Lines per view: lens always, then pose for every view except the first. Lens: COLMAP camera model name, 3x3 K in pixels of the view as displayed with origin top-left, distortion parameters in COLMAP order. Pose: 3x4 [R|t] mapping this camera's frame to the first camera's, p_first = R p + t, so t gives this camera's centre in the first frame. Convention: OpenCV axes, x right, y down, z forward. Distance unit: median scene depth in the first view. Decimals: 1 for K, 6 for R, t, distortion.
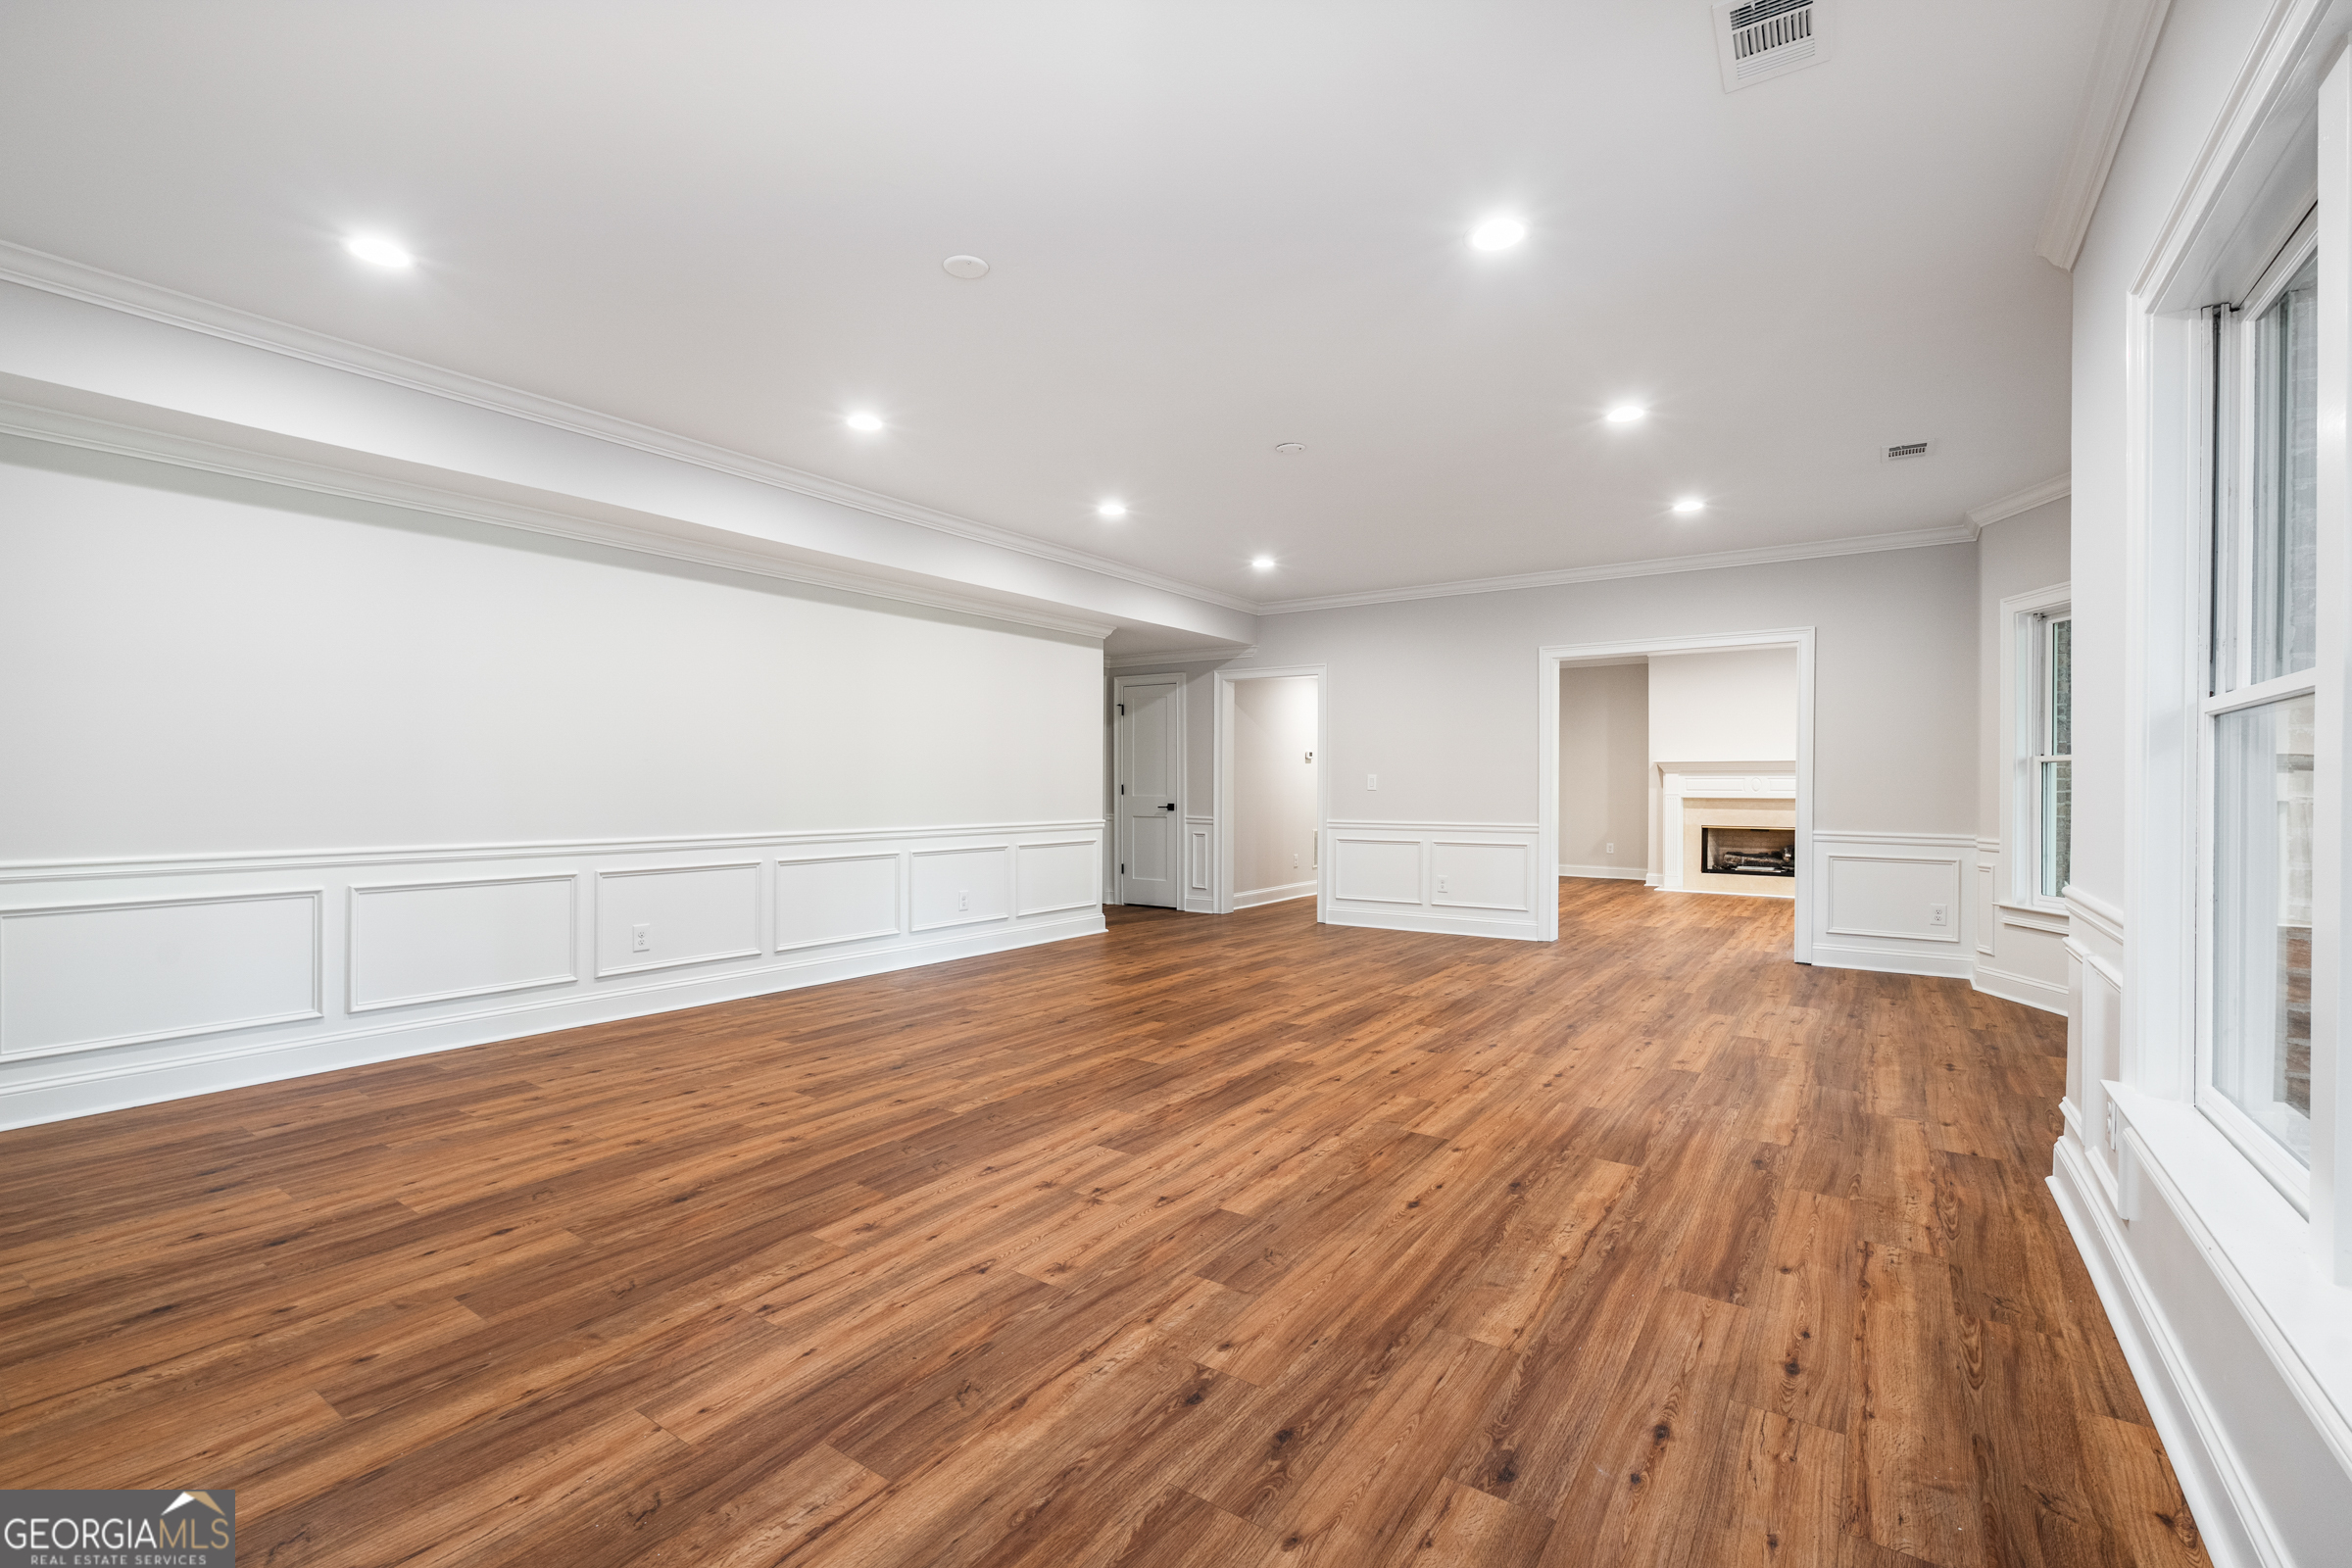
lens RADIAL K [[1024.4, 0, 1162.3], [0, 1024.4, 789.6], [0, 0, 1]] dist [-0.002535, -0.000596]
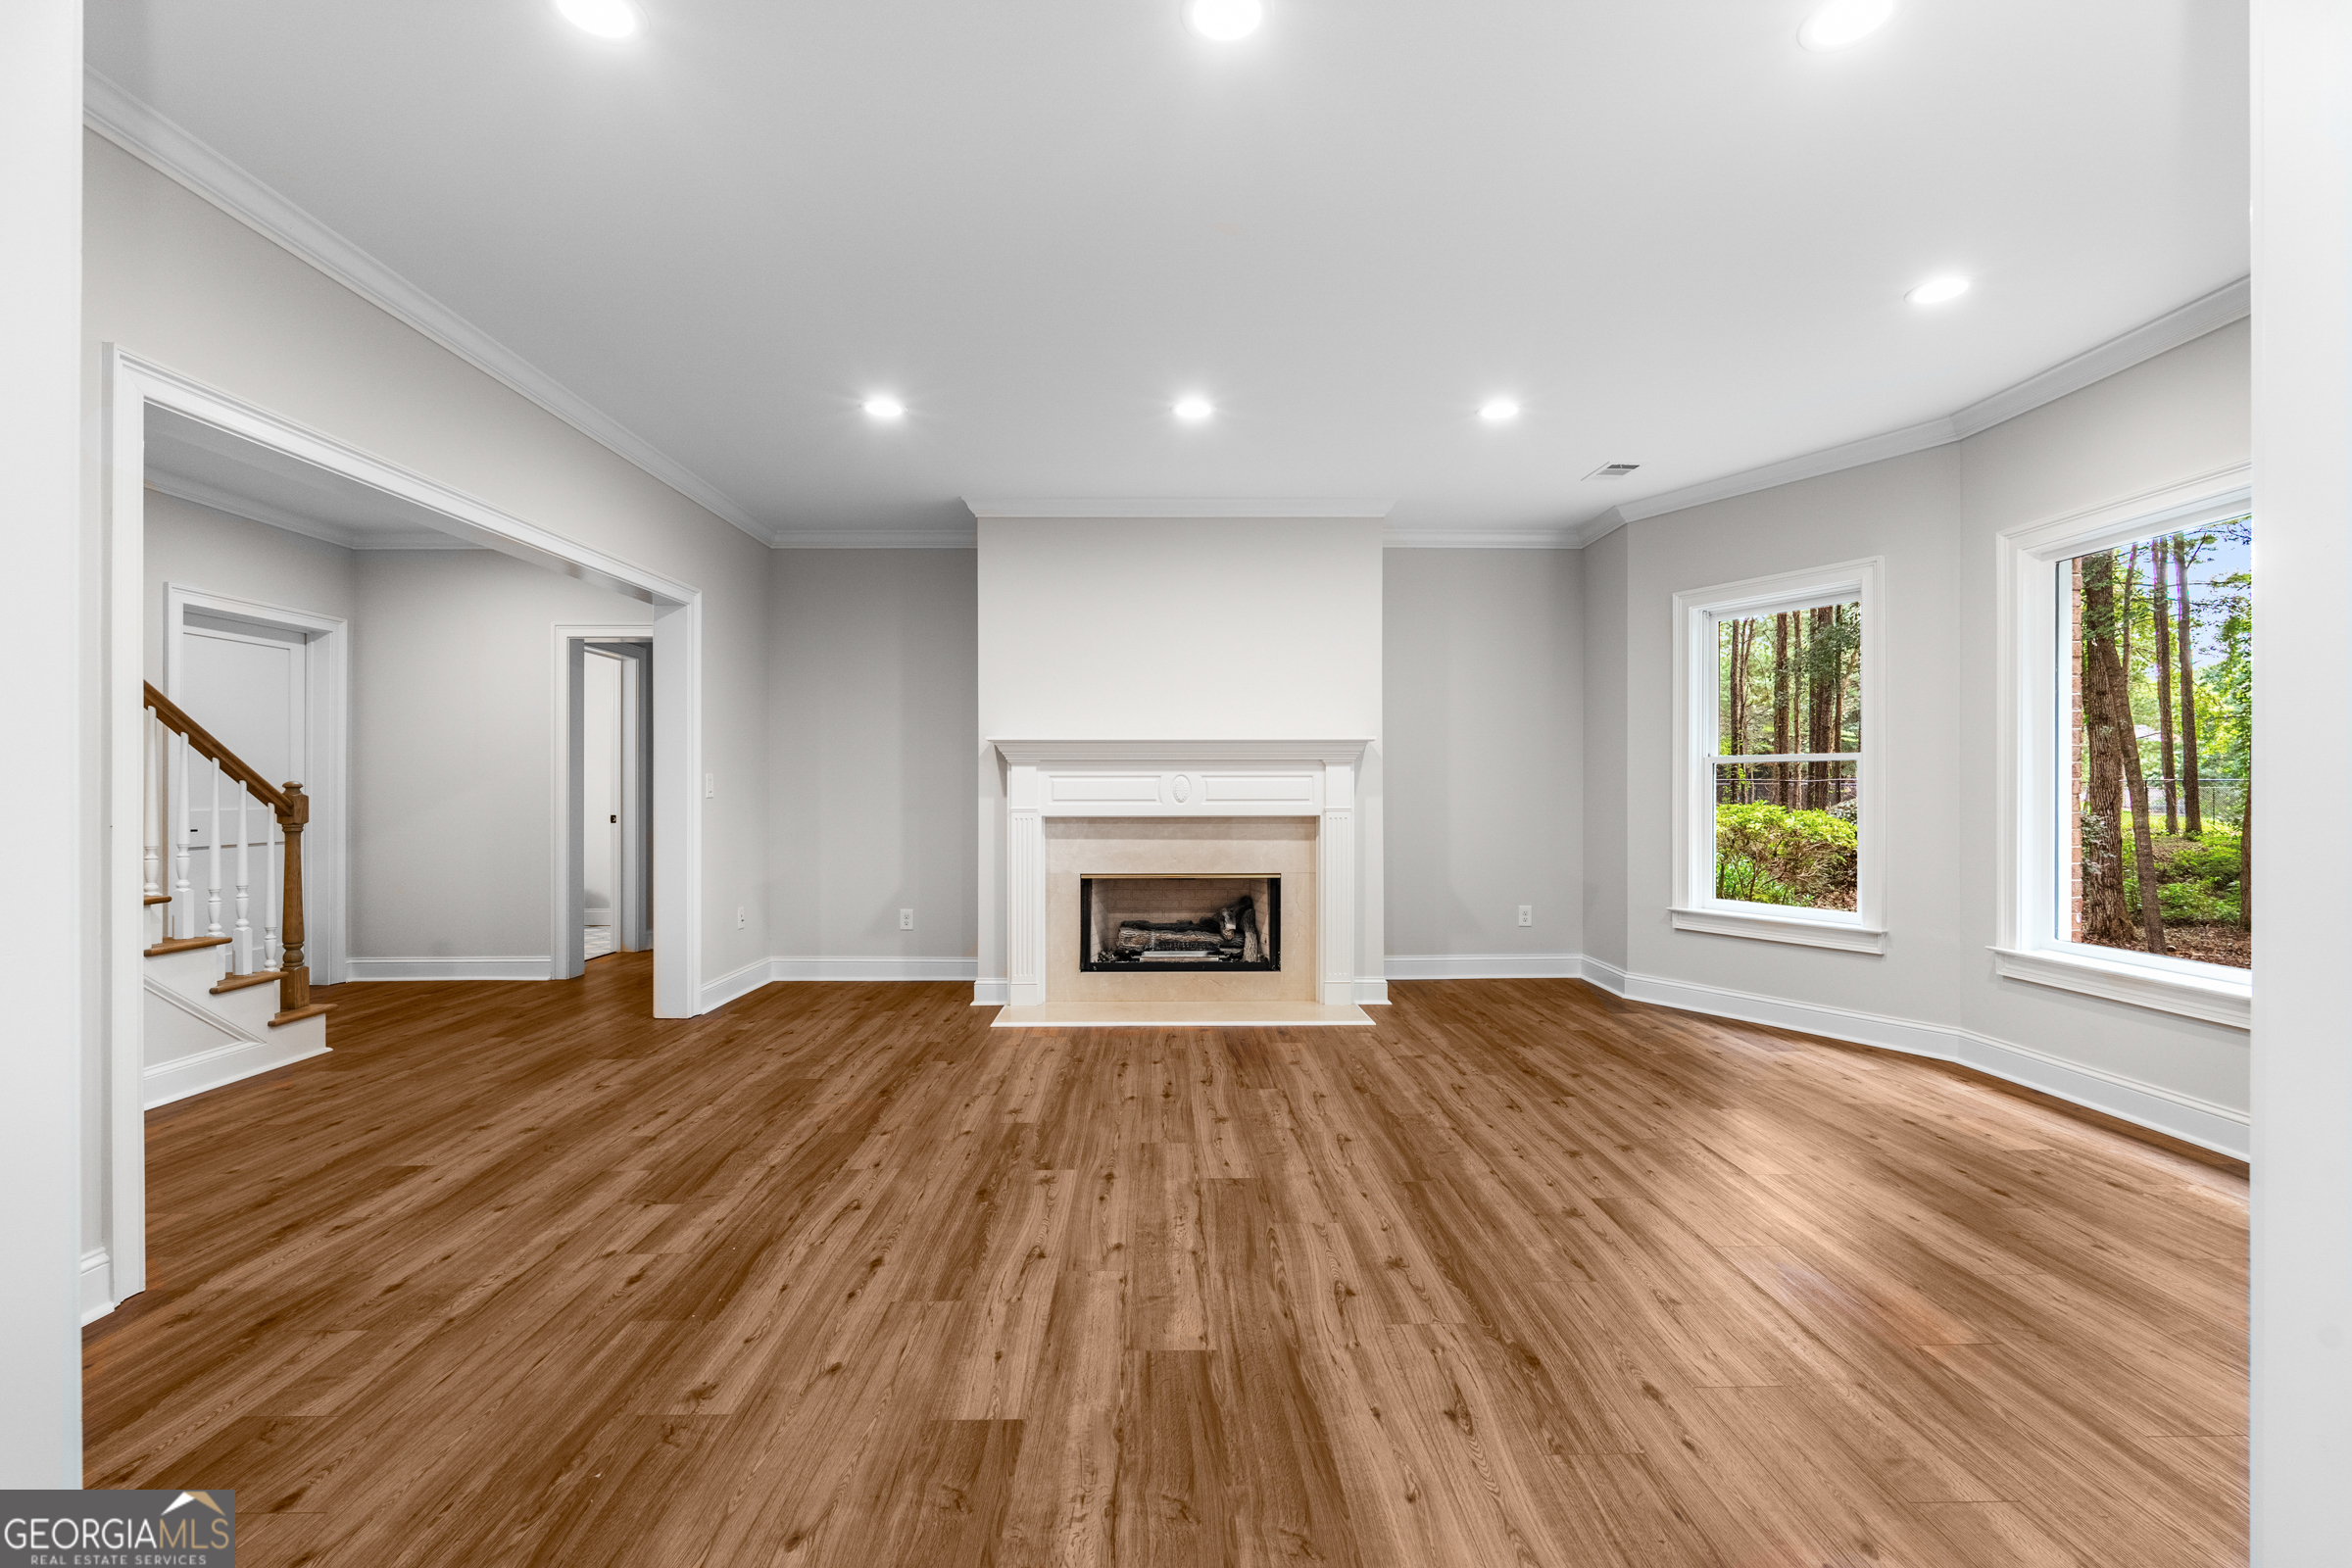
lens RADIAL K [[1024.4, 0, 1155.5], [0, 1024.4, 784.2], [0, 0, 1]] dist [-0.002535, -0.000596]
pose [[0.815003, -0.005284, 0.579432, 0.277690], [0.006251, 0.999980, 0.000325, -0.006988], [-0.579423, 0.003357, 0.815020, 0.588110]]
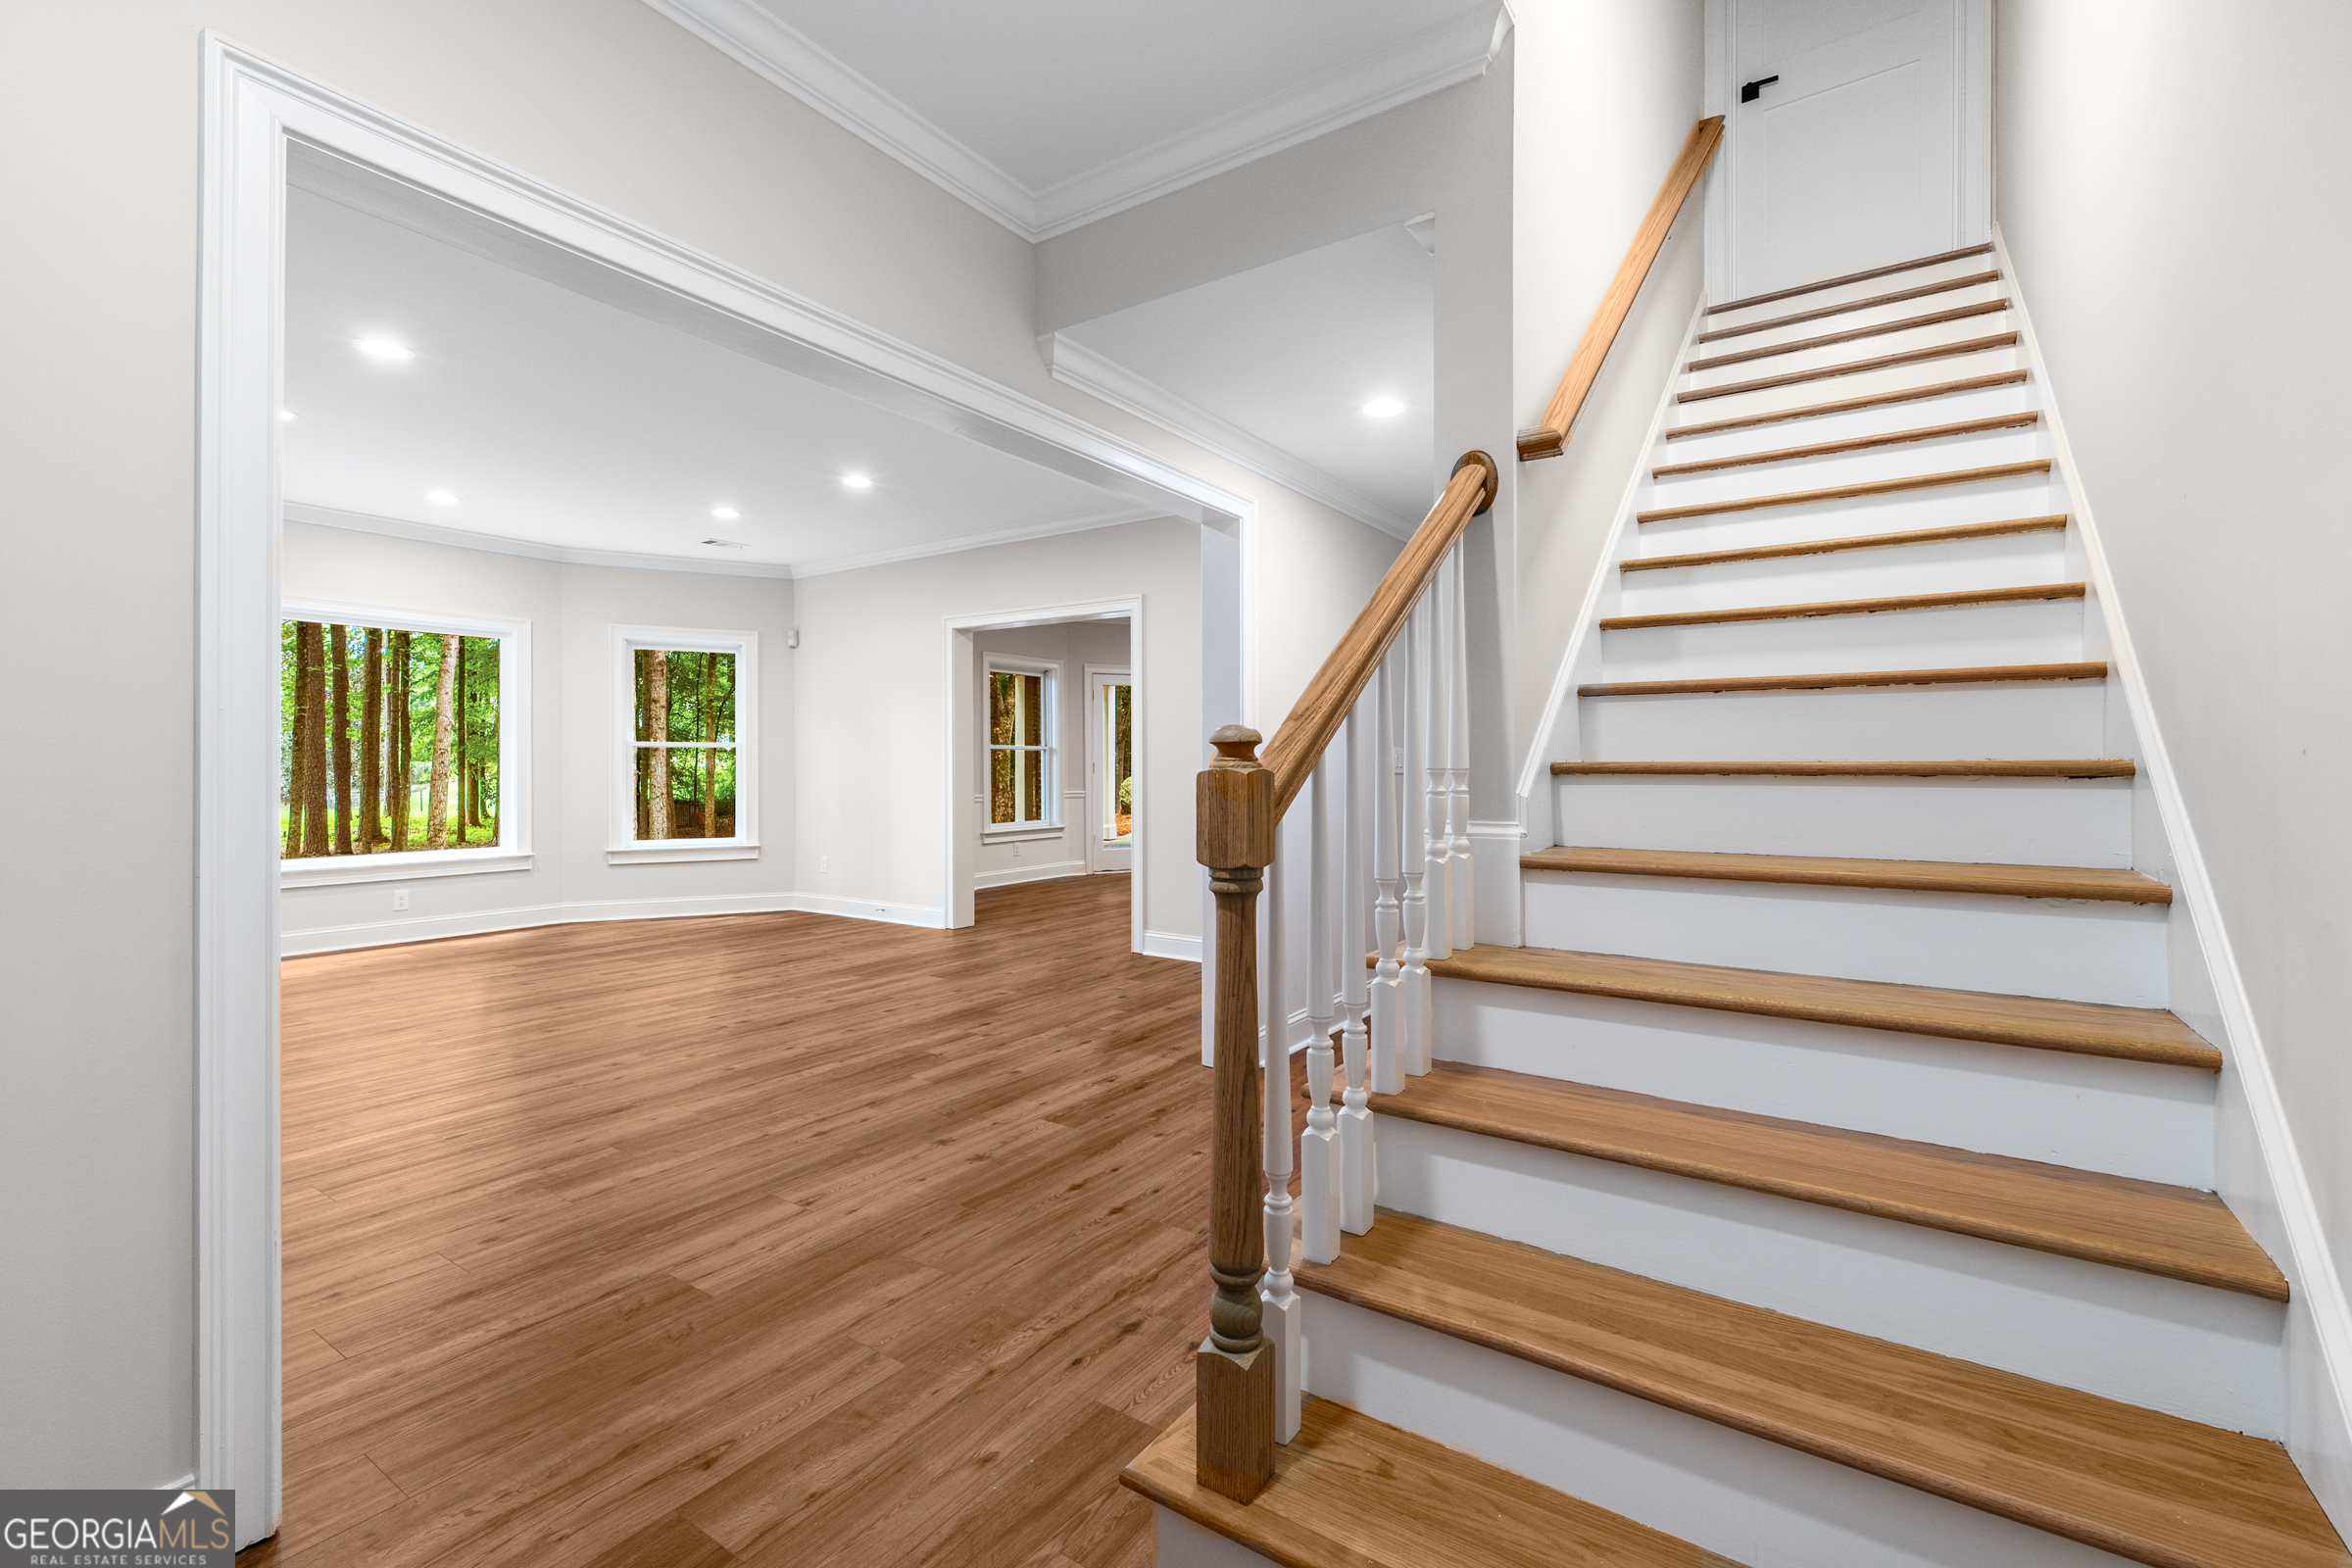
lens RADIAL K [[1024.4, 0, 1175.7], [0, 1024.4, 770.6], [0, 0, 1]] dist [-0.002535, -0.000596]
pose [[-0.999881, -0.007958, -0.013187, 0.244522], [-0.007981, 0.999967, 0.001745, -0.005275], [0.013172, 0.001850, -0.999912, 1.215041]]
